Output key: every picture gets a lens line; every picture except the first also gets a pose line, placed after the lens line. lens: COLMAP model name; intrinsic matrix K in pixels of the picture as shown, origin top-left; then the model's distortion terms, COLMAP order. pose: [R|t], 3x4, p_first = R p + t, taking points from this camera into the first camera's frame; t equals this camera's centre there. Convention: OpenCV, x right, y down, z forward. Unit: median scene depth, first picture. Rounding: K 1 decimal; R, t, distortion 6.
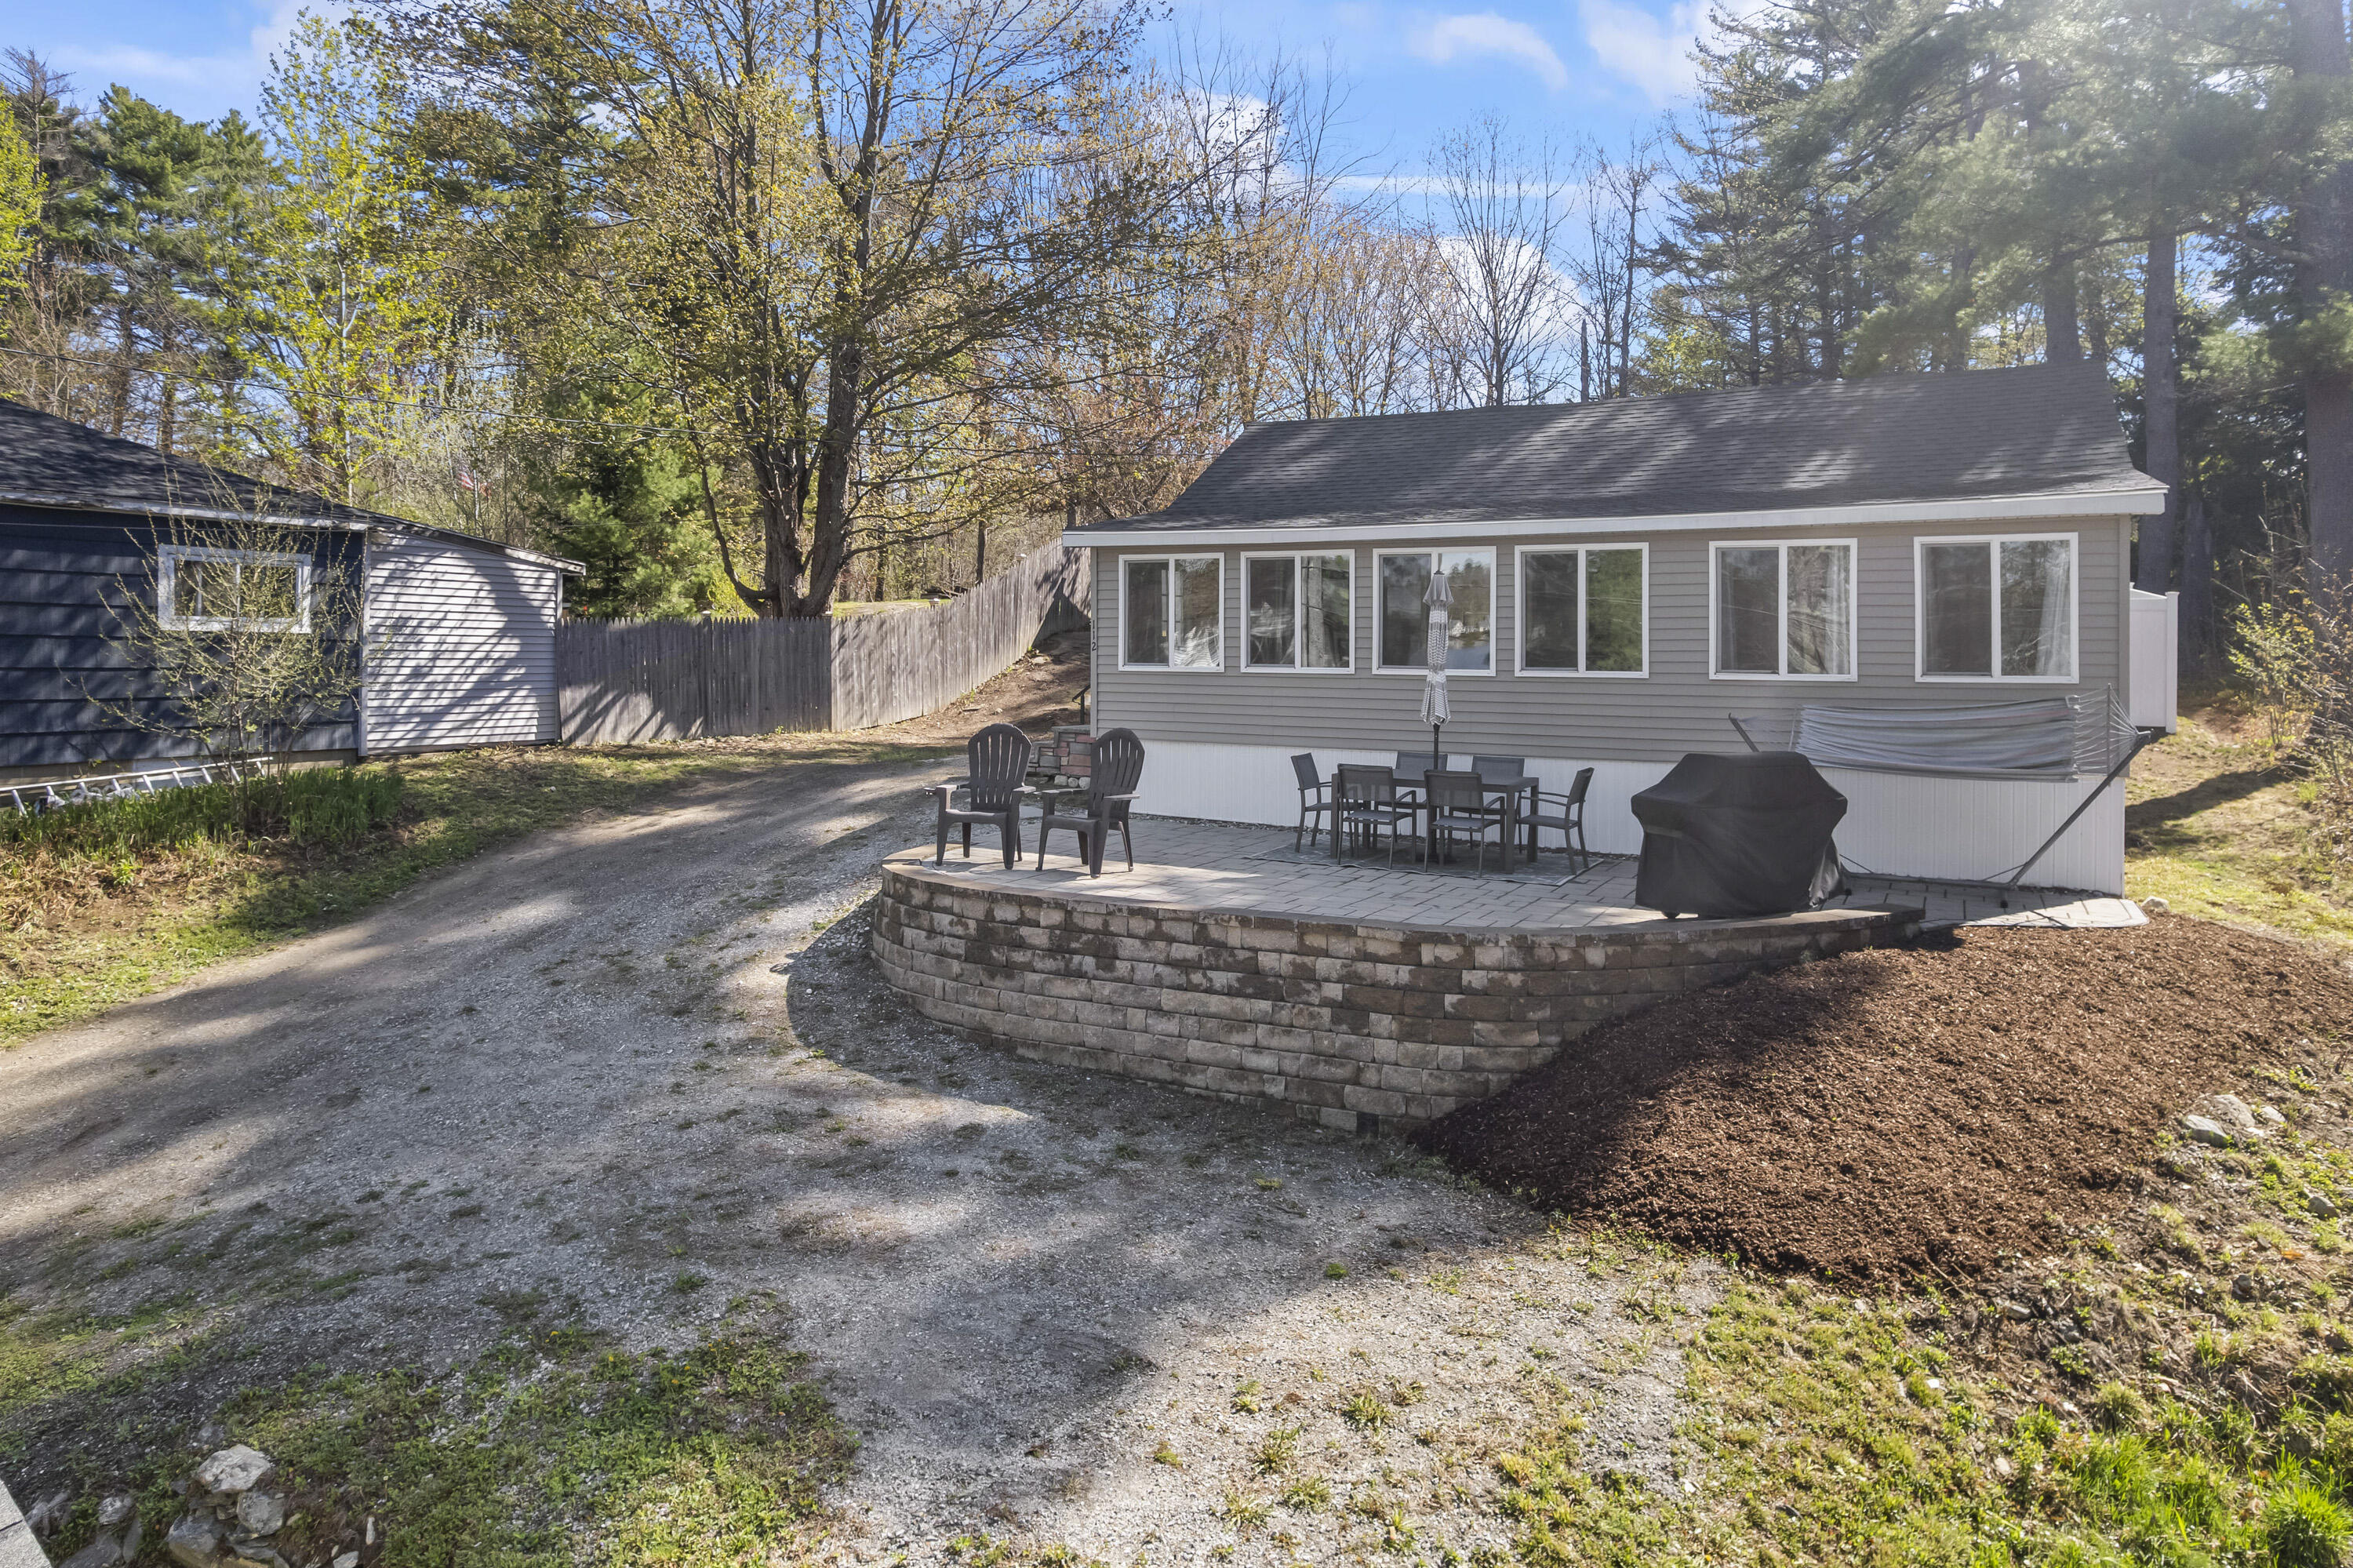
lens RADIAL K [[1511.0, 0, 1142.4], [0, 1511.0, 731.7], [0, 0, 1]] dist [-0.072733, 0.058521]
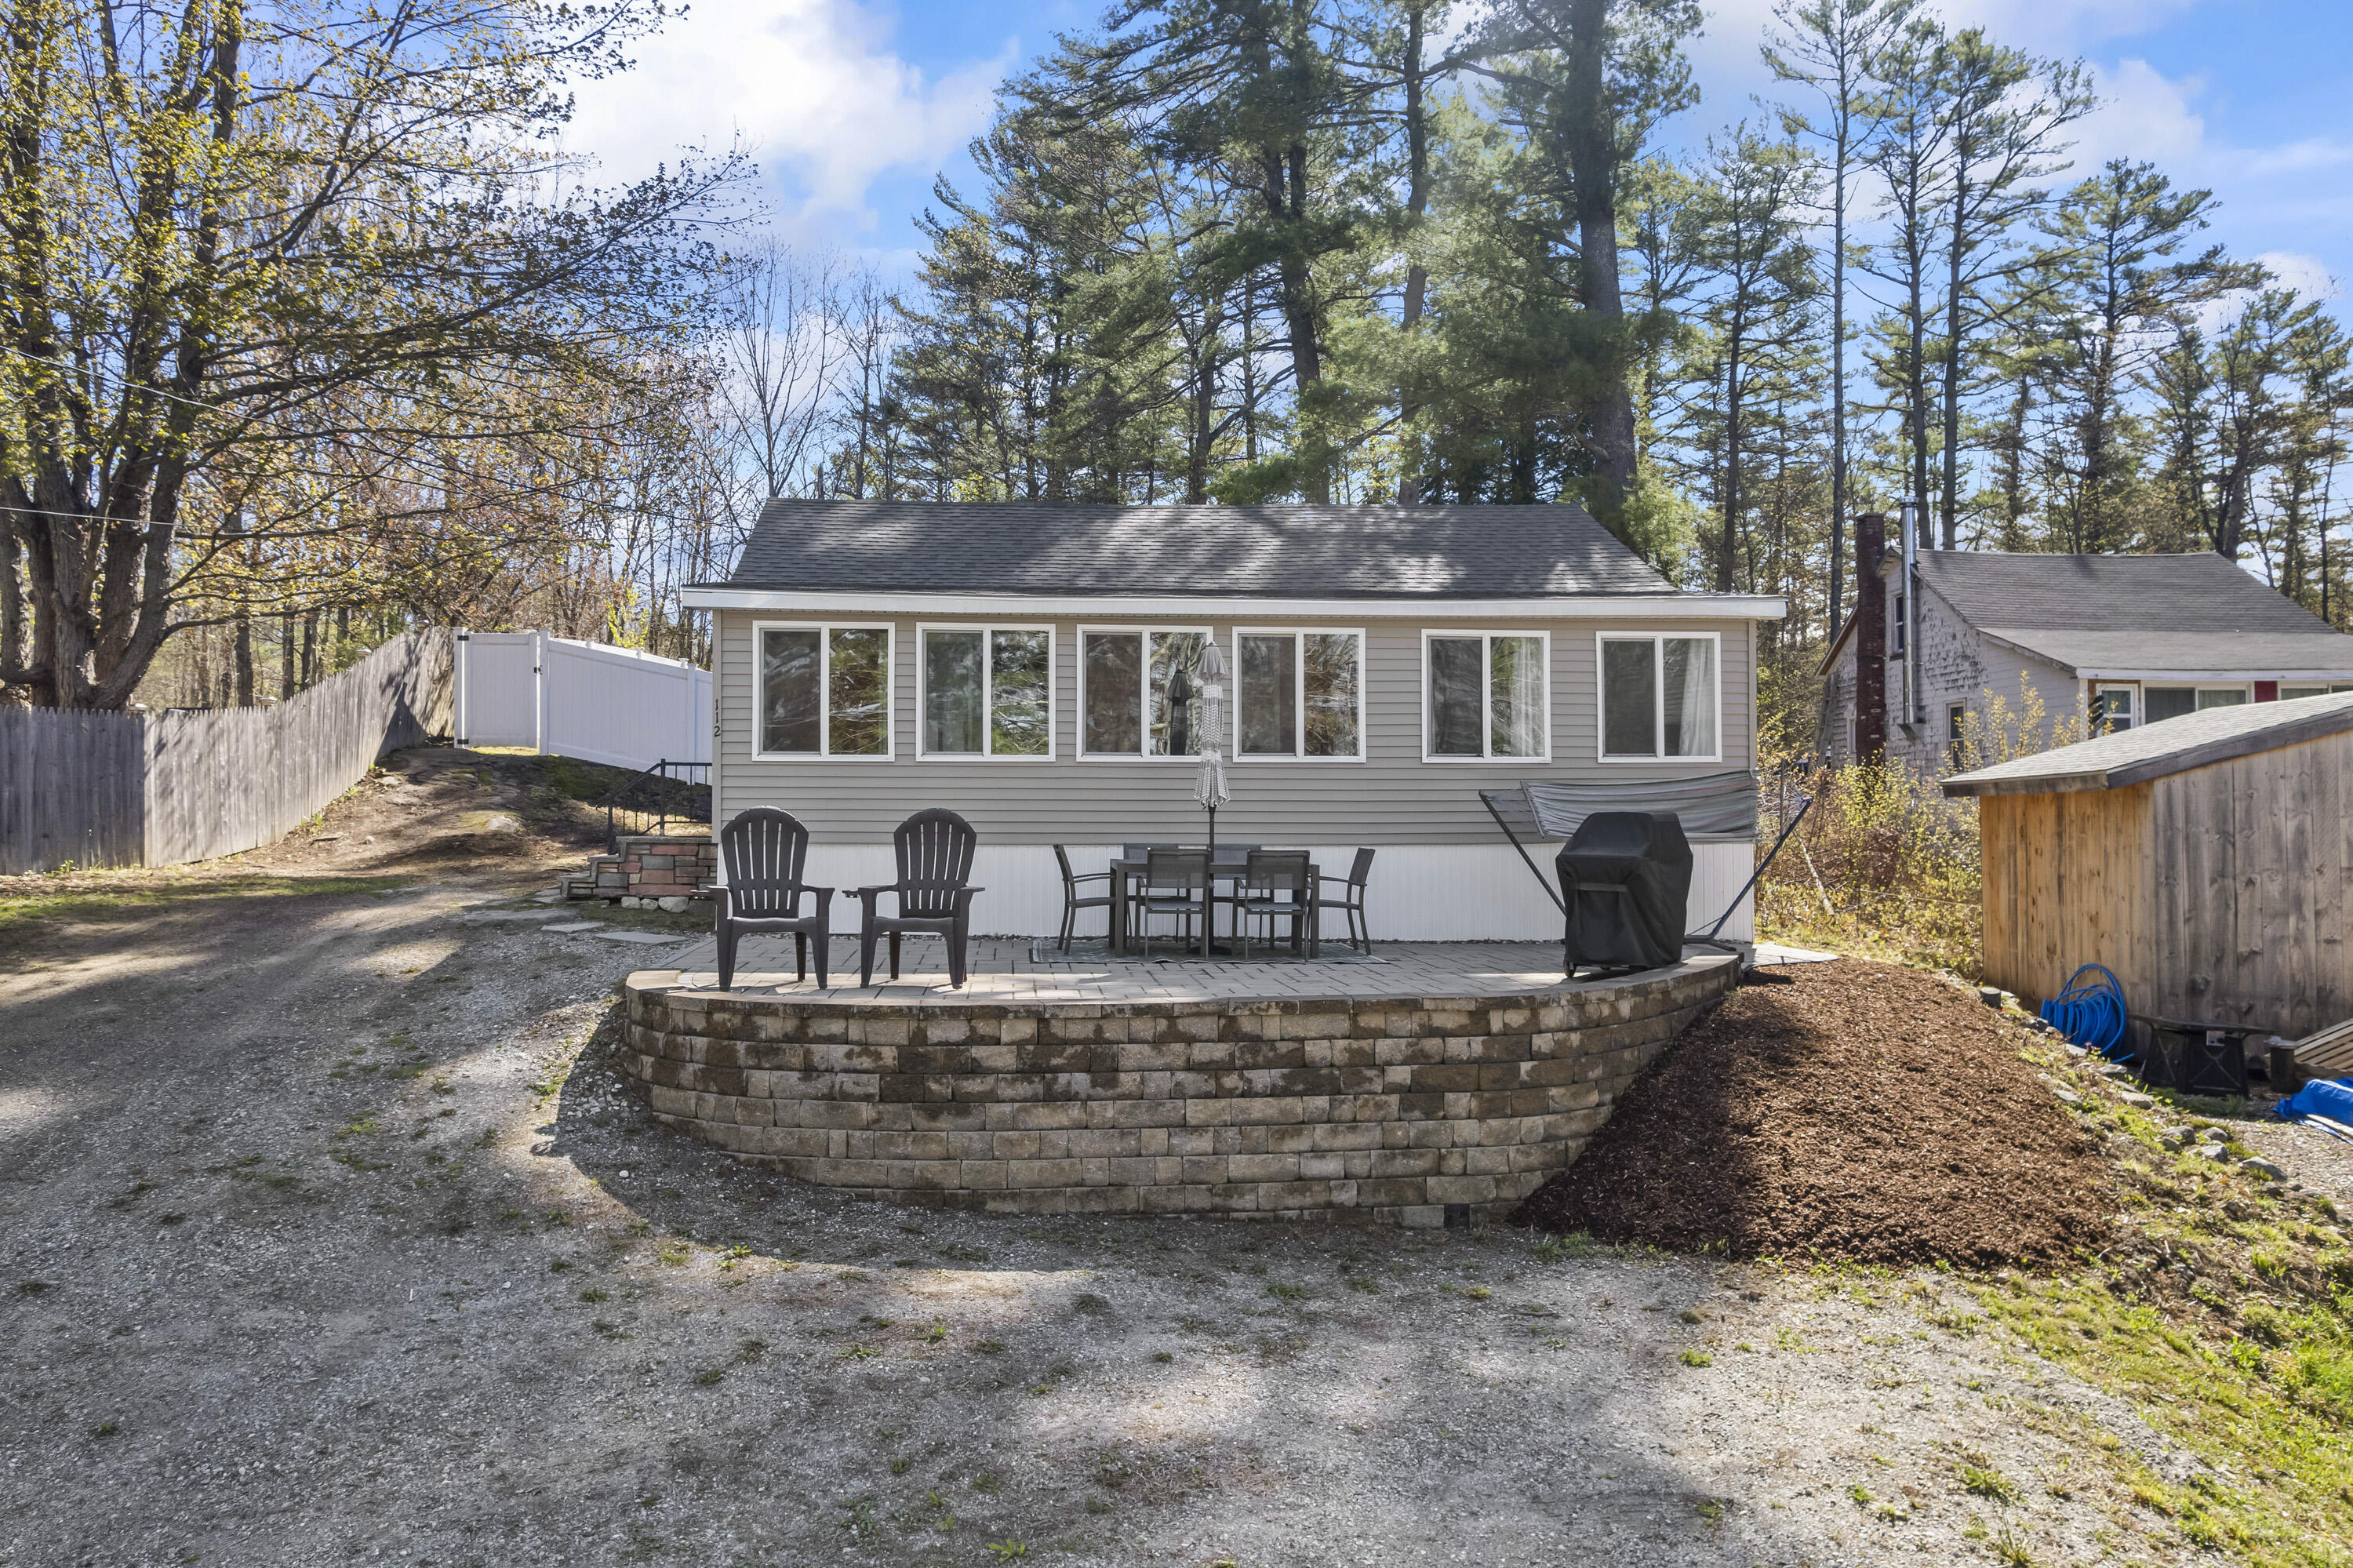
lens RADIAL K [[1511.0, 0, 1151.9], [0, 1511.0, 829.1], [0, 0, 1]] dist [-0.072733, 0.058521]
pose [[0.834890, -0.011942, 0.550287, -0.431671], [0.034919, 0.998900, -0.031301, 0.045416], [-0.549308, 0.045348, 0.834389, 0.300758]]
